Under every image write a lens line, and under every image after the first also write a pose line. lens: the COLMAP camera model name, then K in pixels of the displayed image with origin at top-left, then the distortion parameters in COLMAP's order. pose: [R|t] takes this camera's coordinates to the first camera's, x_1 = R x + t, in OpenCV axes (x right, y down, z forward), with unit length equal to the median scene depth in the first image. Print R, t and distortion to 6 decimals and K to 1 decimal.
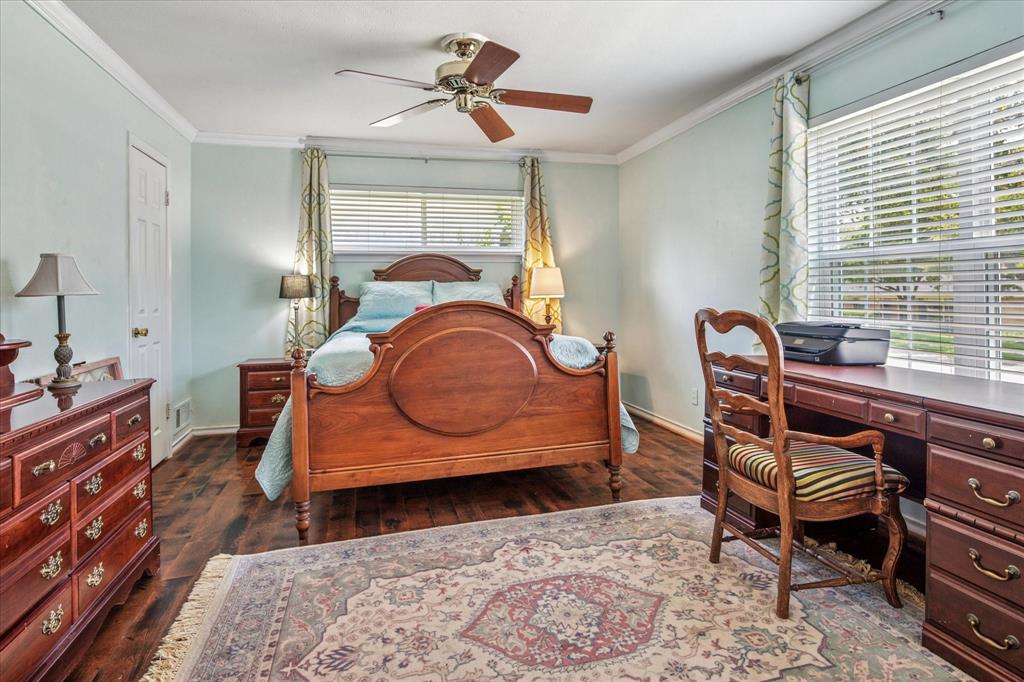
lens RADIAL K [[558.4, 0, 512.4], [0, 558.4, 284.2], [0, 0, 1]] dist [0.002394, -0.000294]
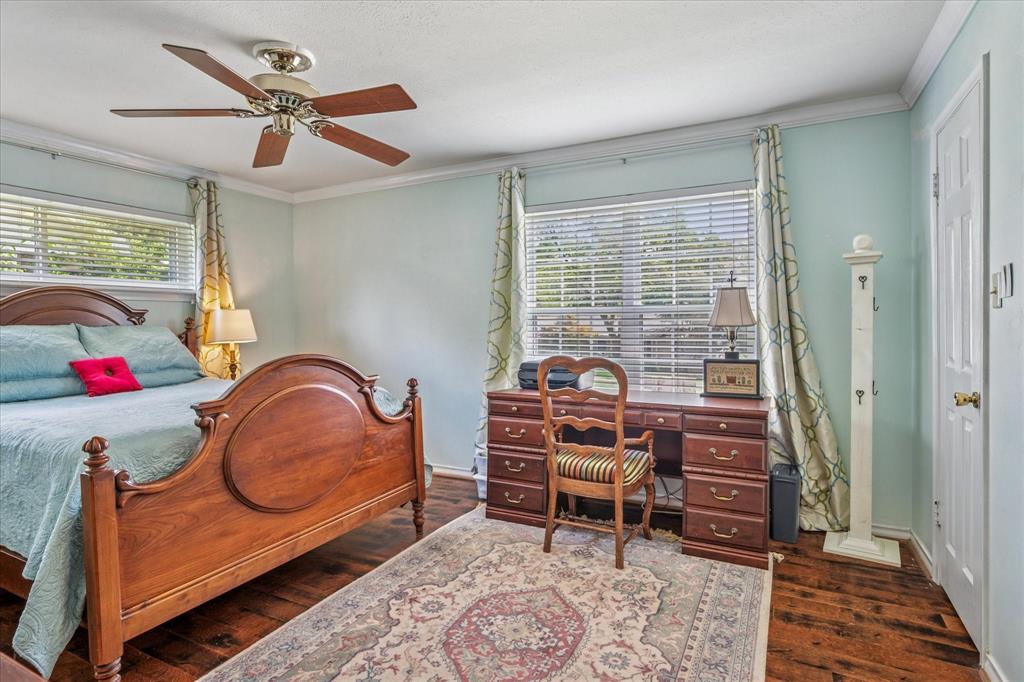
lens RADIAL K [[540.4, 0, 499.5], [0, 540.4, 327.0], [0, 0, 1]] dist [0.000362, 0.000054]
pose [[0.676052, -0.001552, 0.736852, -0.511731], [-0.008915, 0.999907, 0.010286, -0.026105], [-0.736800, -0.013523, 0.675975, 0.201486]]
